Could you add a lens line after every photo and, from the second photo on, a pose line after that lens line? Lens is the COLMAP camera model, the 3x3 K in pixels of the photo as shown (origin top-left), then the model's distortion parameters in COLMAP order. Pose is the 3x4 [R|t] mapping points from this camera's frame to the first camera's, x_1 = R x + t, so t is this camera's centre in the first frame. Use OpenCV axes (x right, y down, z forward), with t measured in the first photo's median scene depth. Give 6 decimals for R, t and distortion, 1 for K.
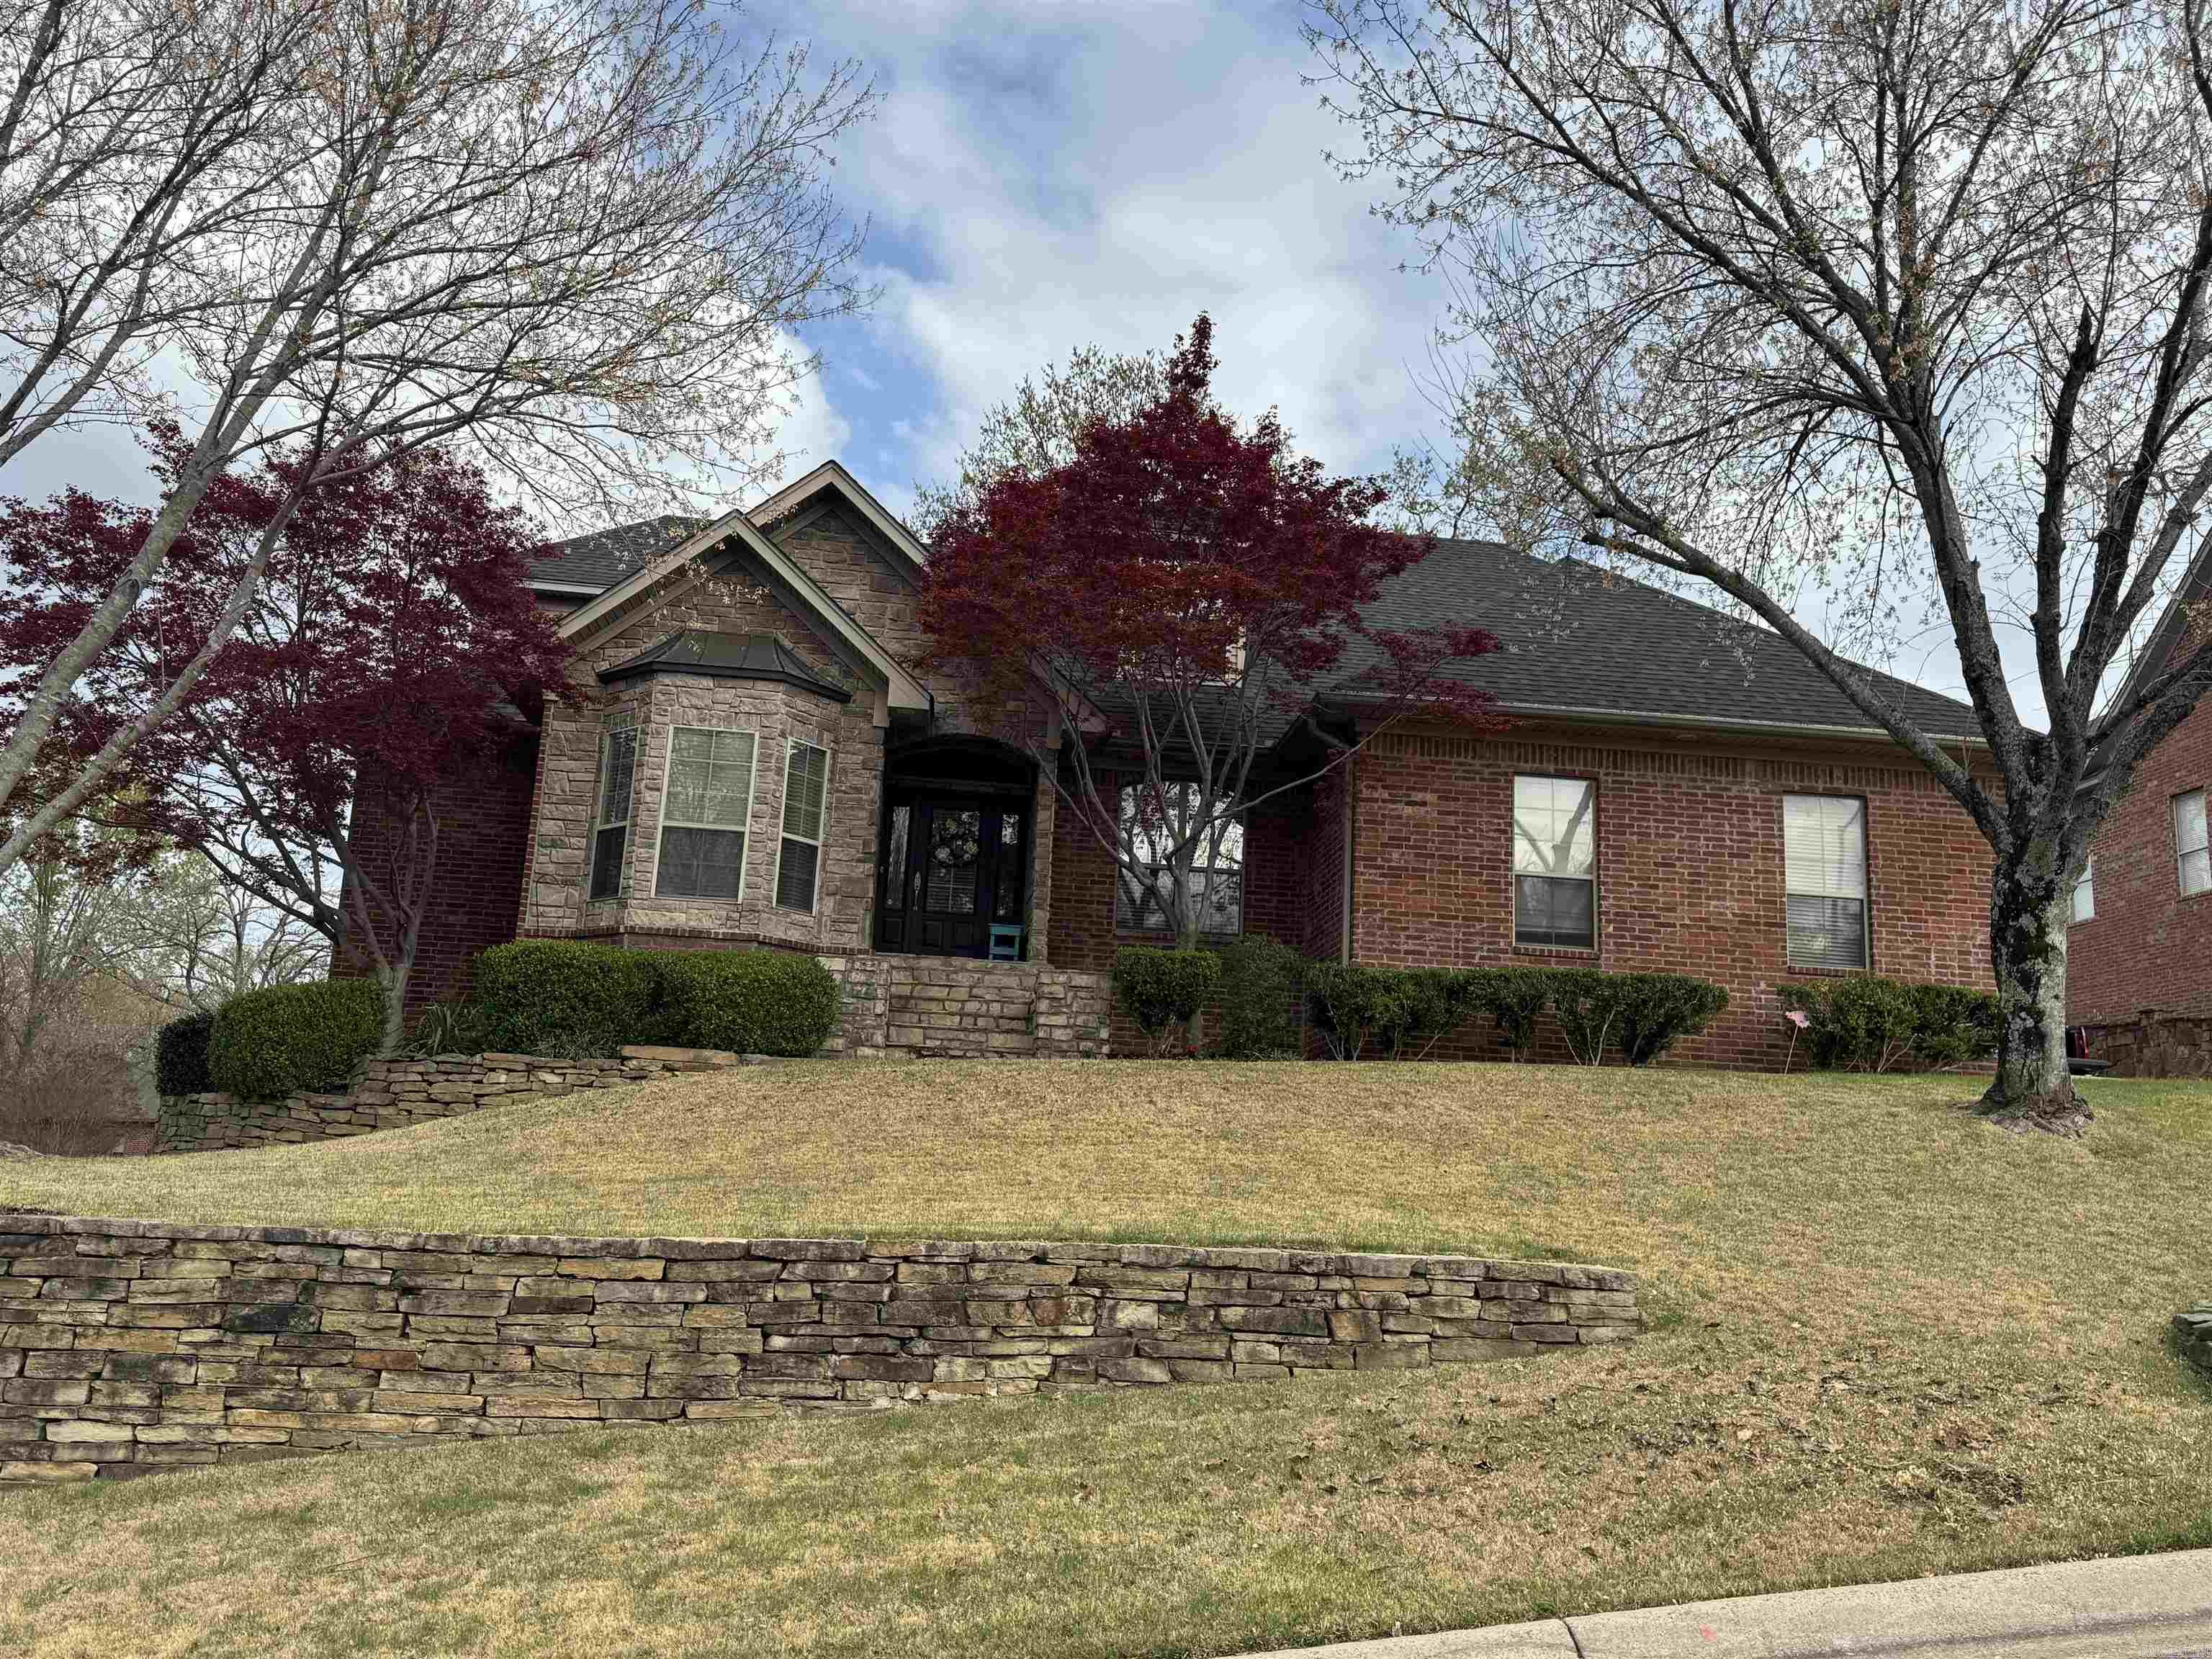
lens RADIAL K [[1787.4, 0, 1106.0], [0, 1787.4, 829.5], [0, 0, 1]] dist [0.203342, -0.419199]
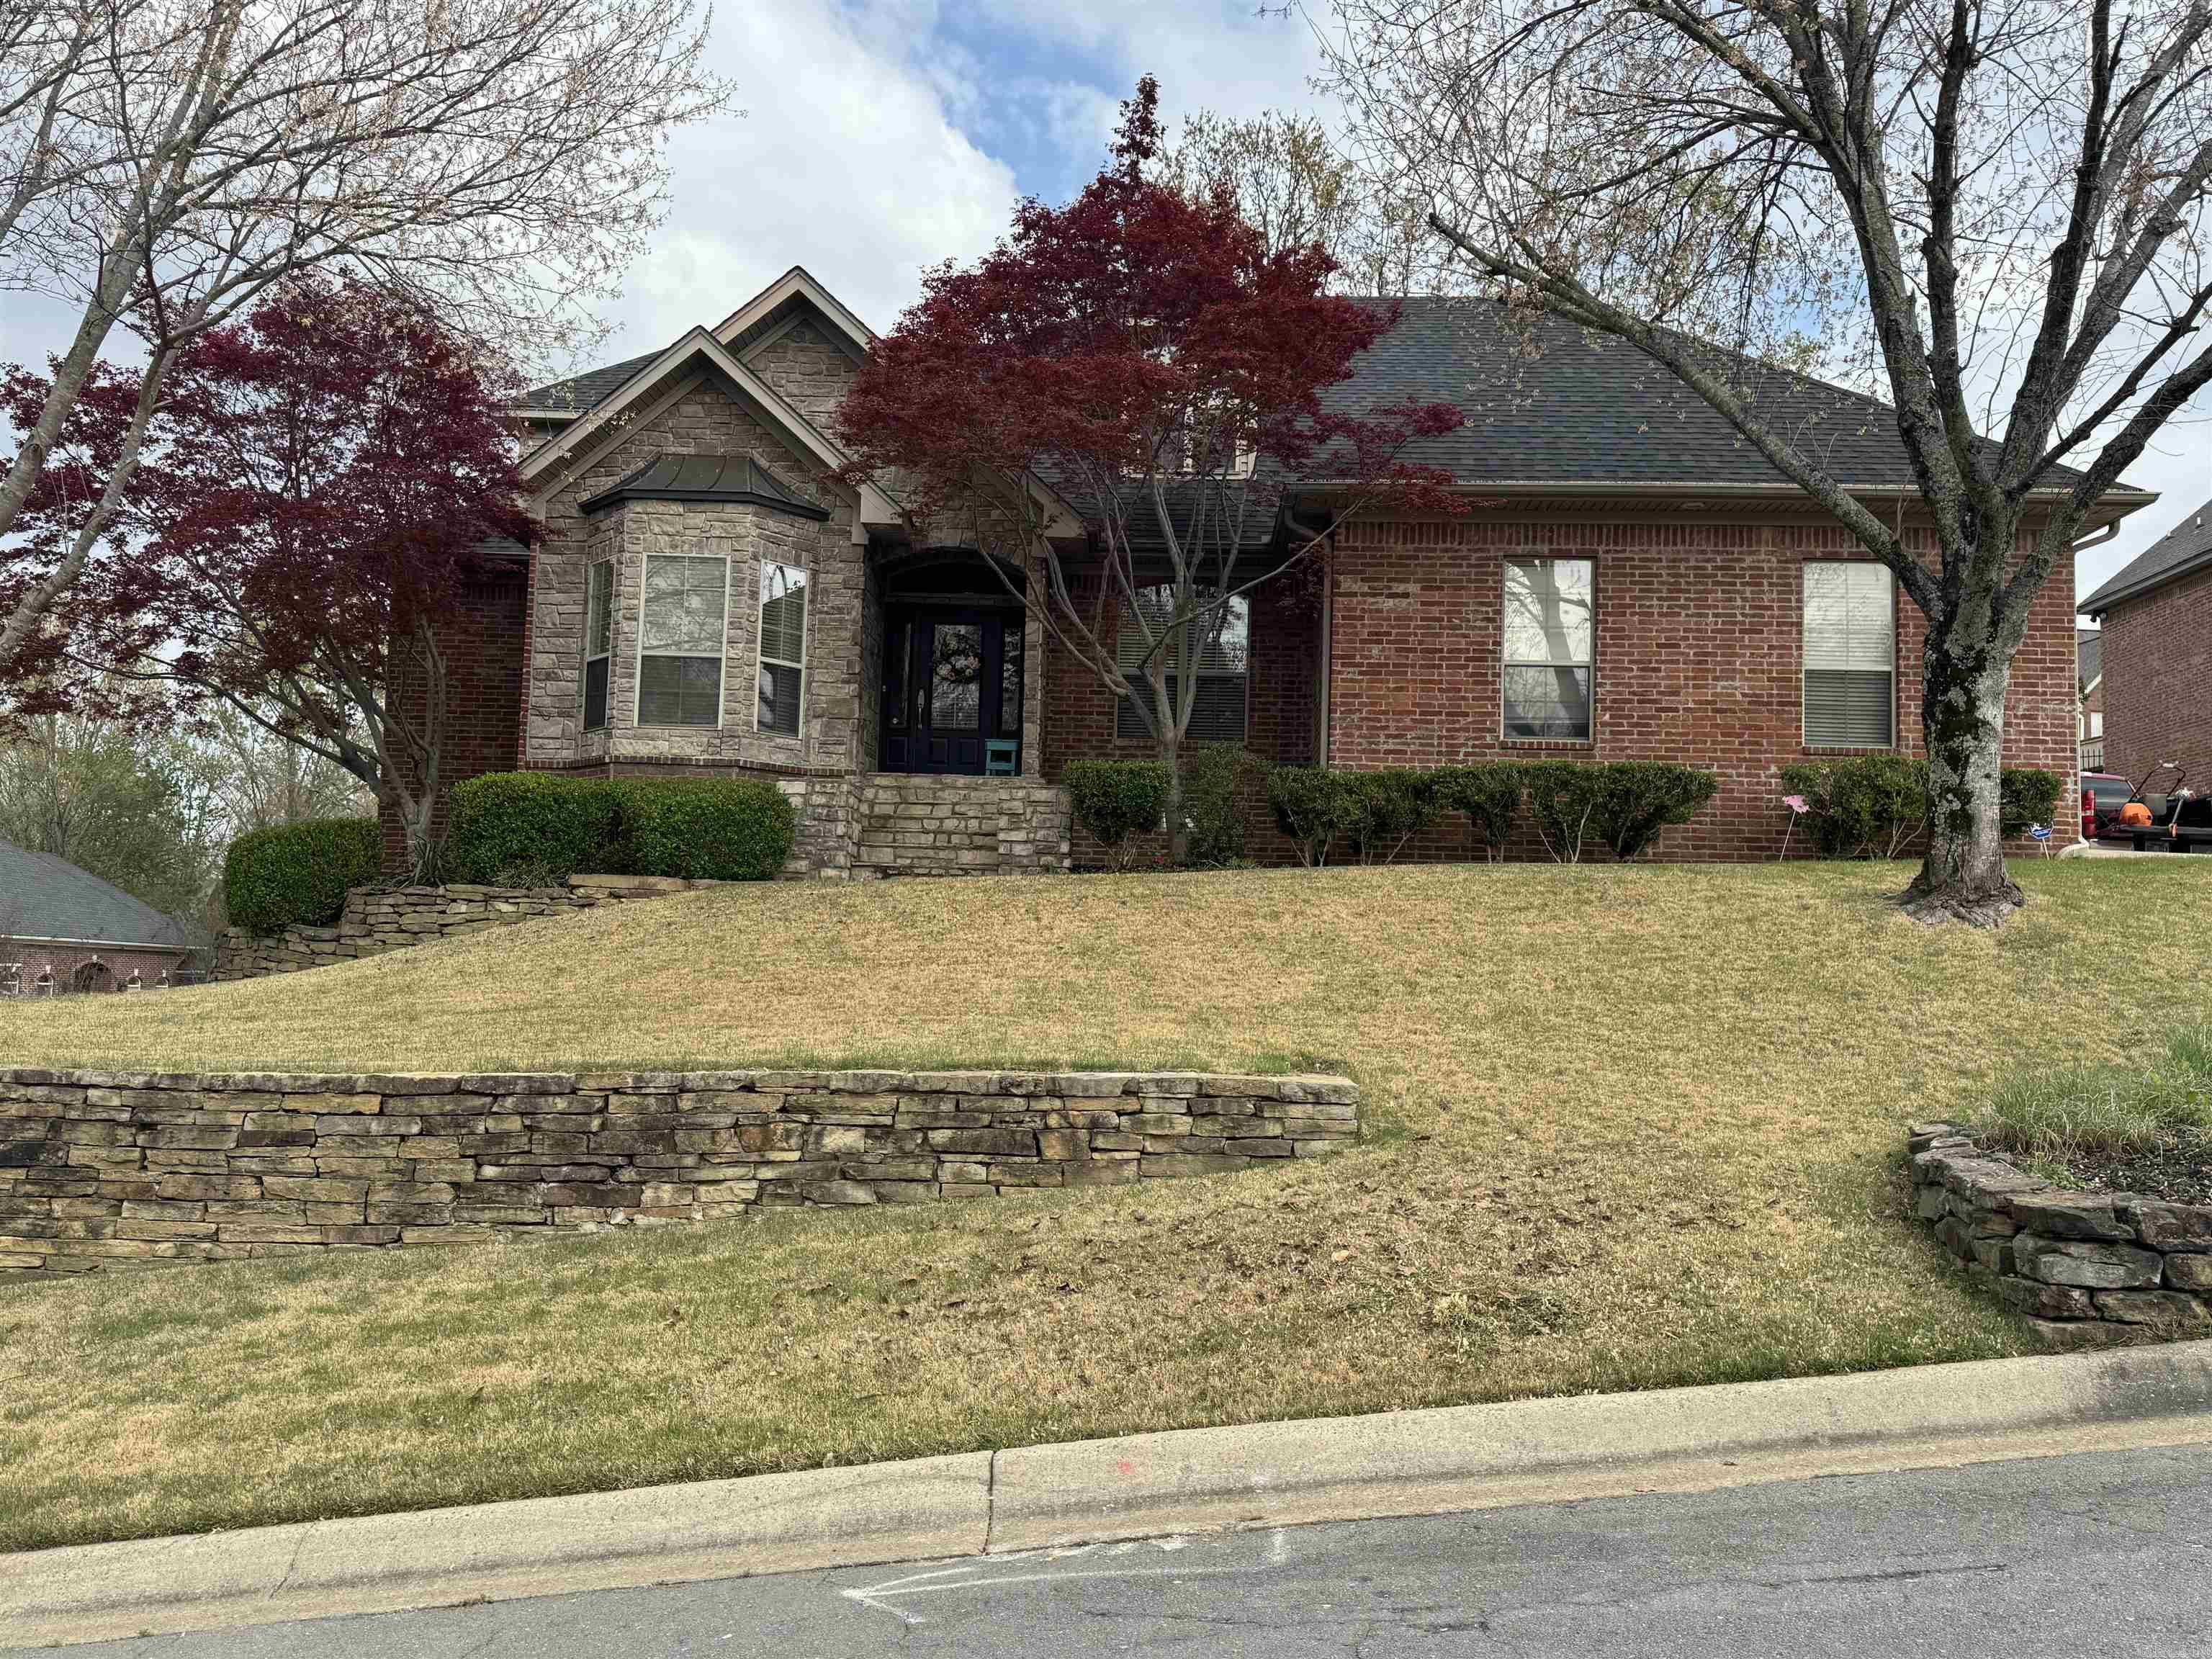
lens RADIAL K [[1797.0, 0, 1136.8], [0, 1797.0, 834.1], [0, 0, 1]] dist [0.161112, -0.261041]
pose [[0.990536, -0.033928, -0.132990, 0.215295], [0.049003, 0.992525, 0.111770, -0.003752], [0.128204, -0.117229, 0.984795, 0.031434]]
